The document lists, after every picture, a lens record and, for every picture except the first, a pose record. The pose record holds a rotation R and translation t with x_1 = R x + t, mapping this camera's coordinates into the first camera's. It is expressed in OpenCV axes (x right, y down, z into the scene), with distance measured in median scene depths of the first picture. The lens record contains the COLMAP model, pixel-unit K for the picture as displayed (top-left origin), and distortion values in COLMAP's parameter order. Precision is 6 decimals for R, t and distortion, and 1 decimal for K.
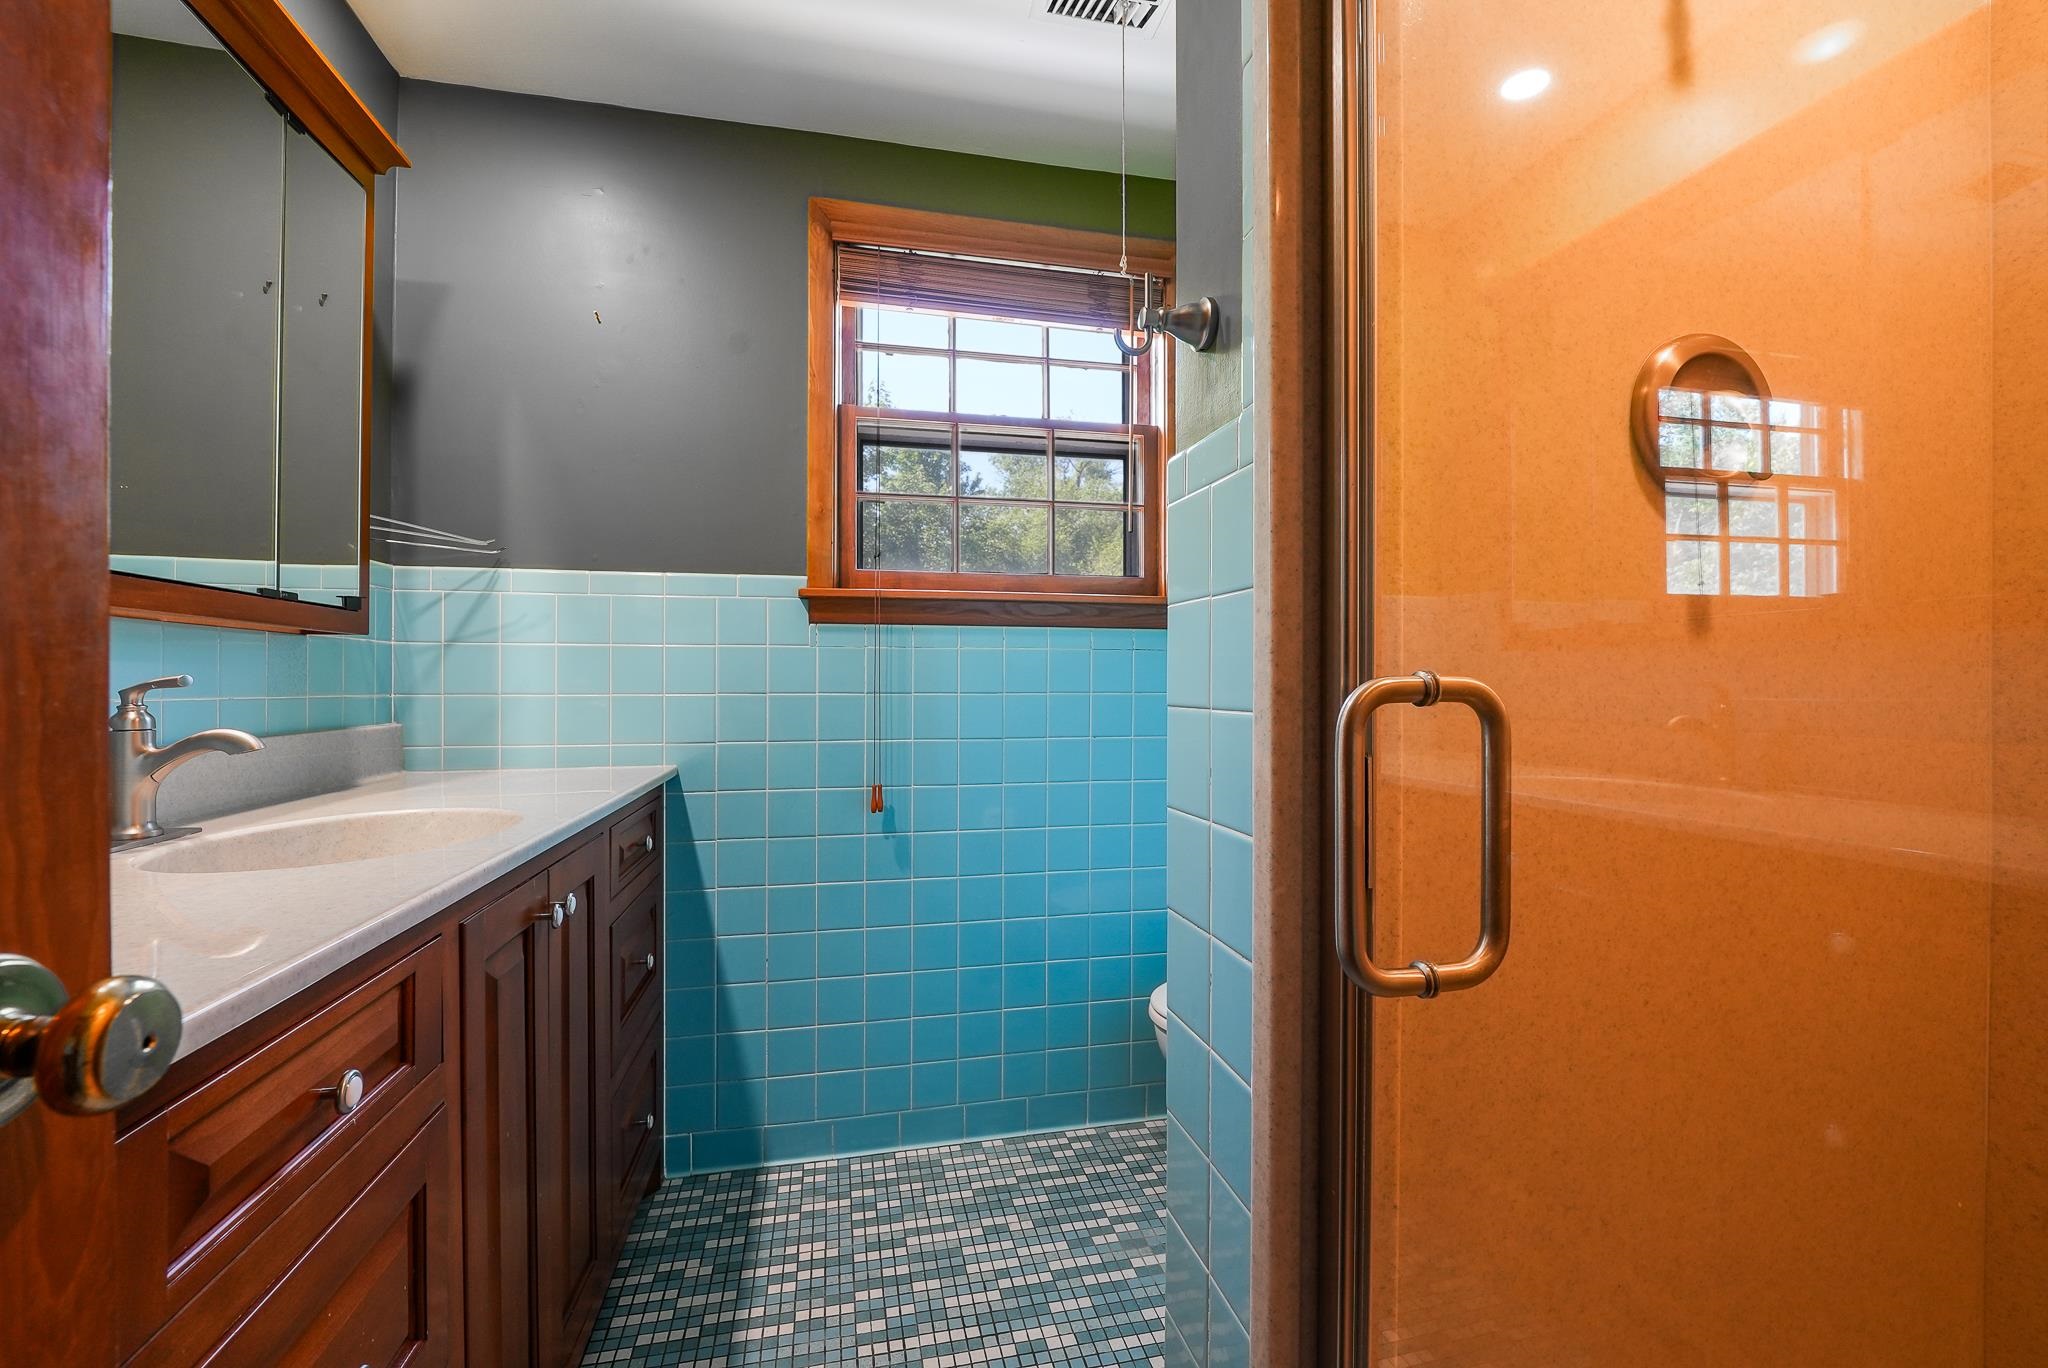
lens RADIAL K [[832.9, 0, 1024.0], [0, 832.9, 684.0], [0, 0, 1]] dist [-0.004138, -0.004489]
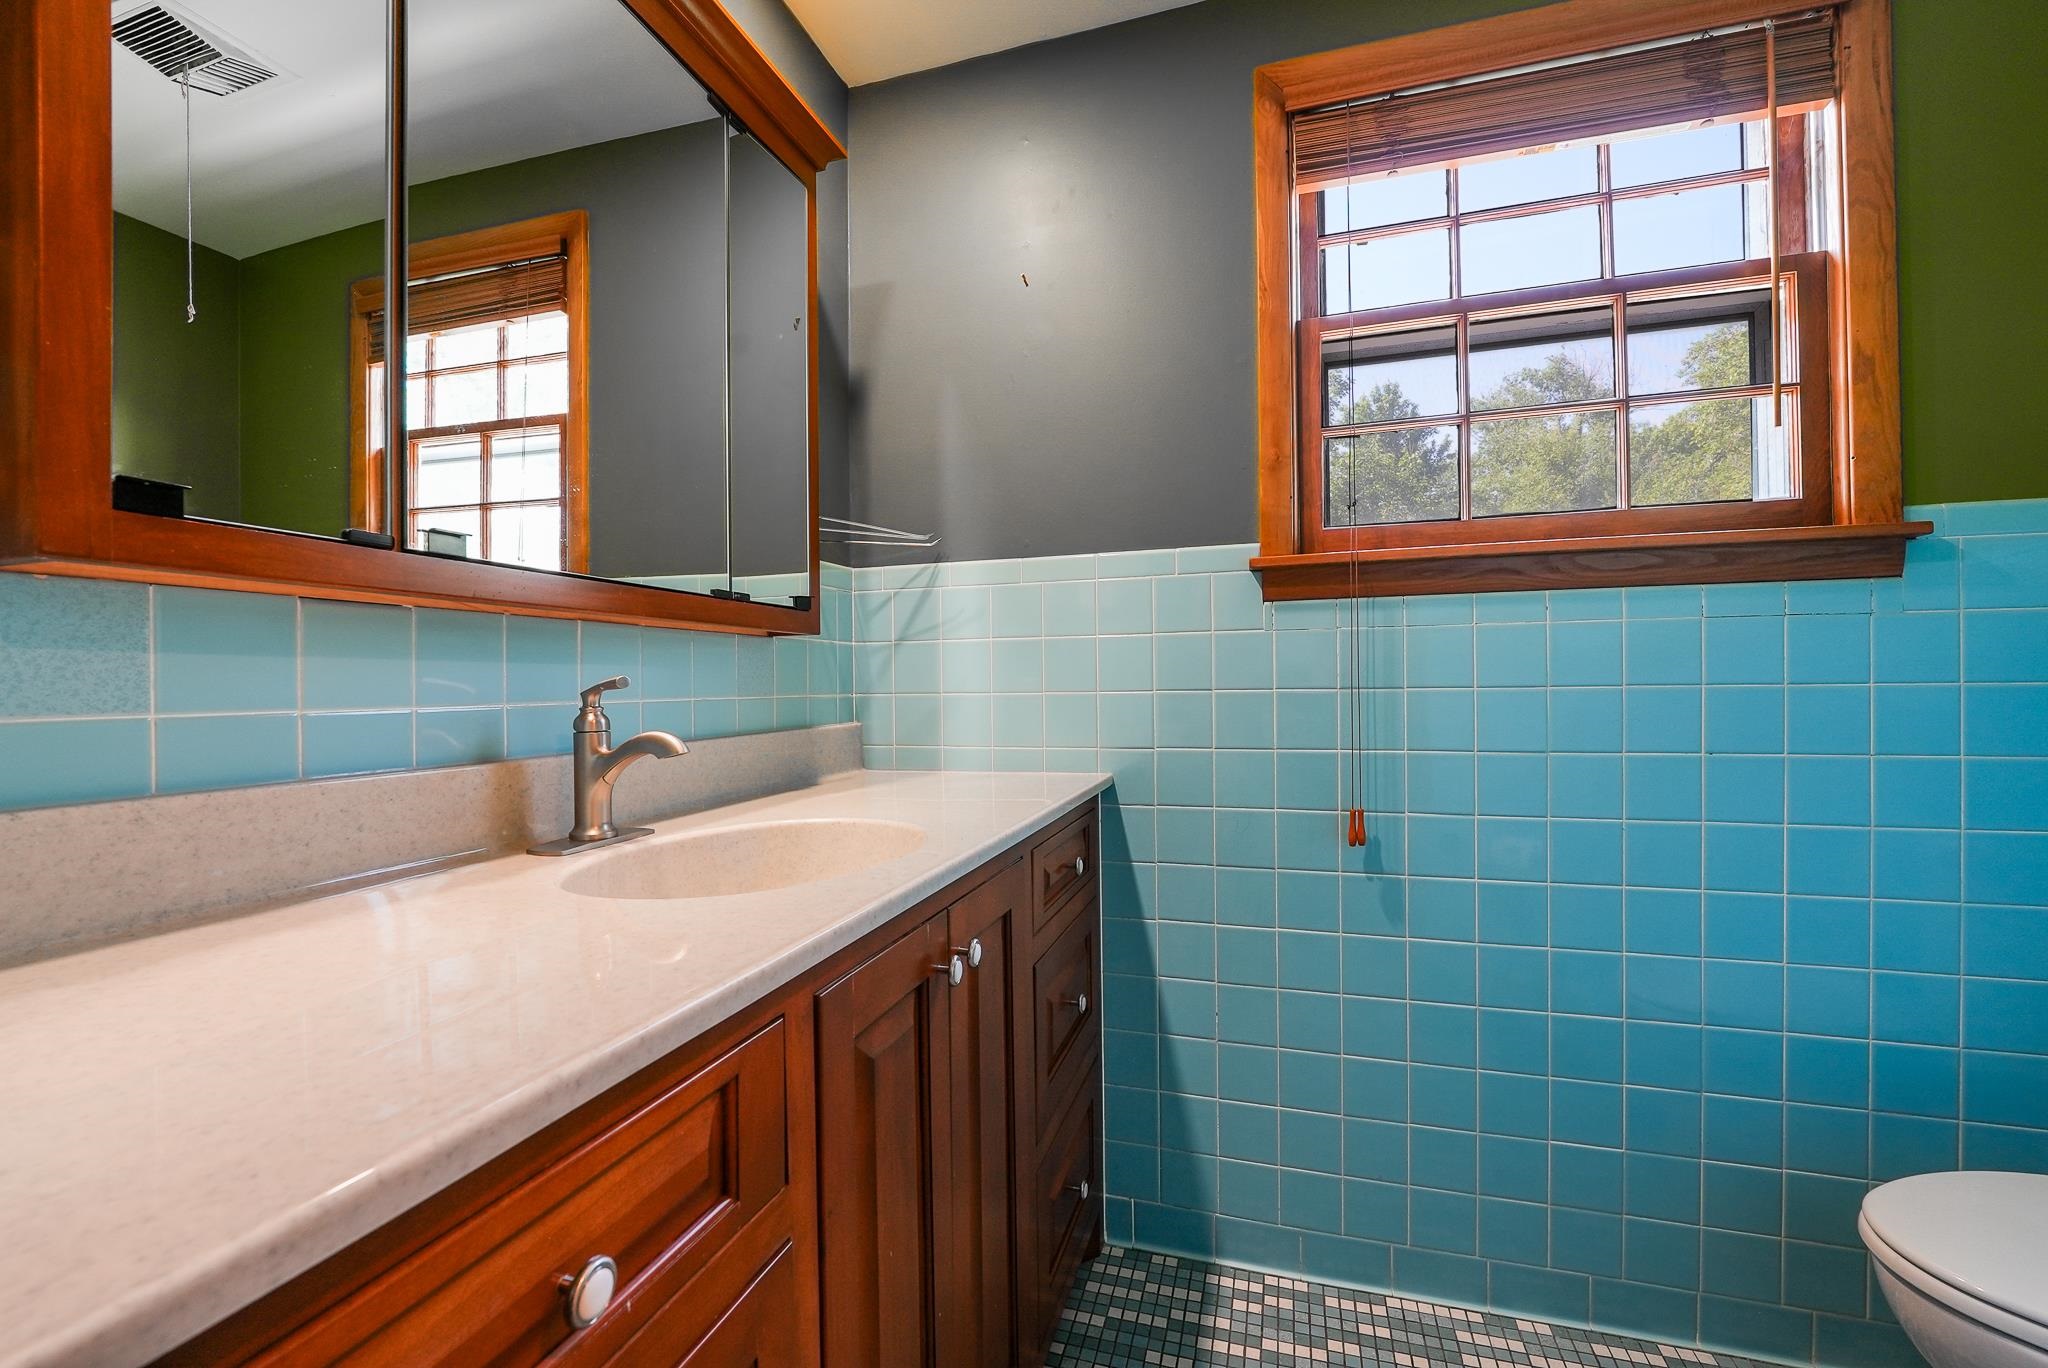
lens RADIAL K [[832.9, 0, 1024.0], [0, 832.9, 684.0], [0, 0, 1]] dist [-0.004138, -0.004489]
pose [[0.864035, -0.011493, -0.503301, -0.060643], [0.013959, 0.999902, 0.001132, 0.002101], [0.503238, -0.008003, 0.864111, 0.212330]]
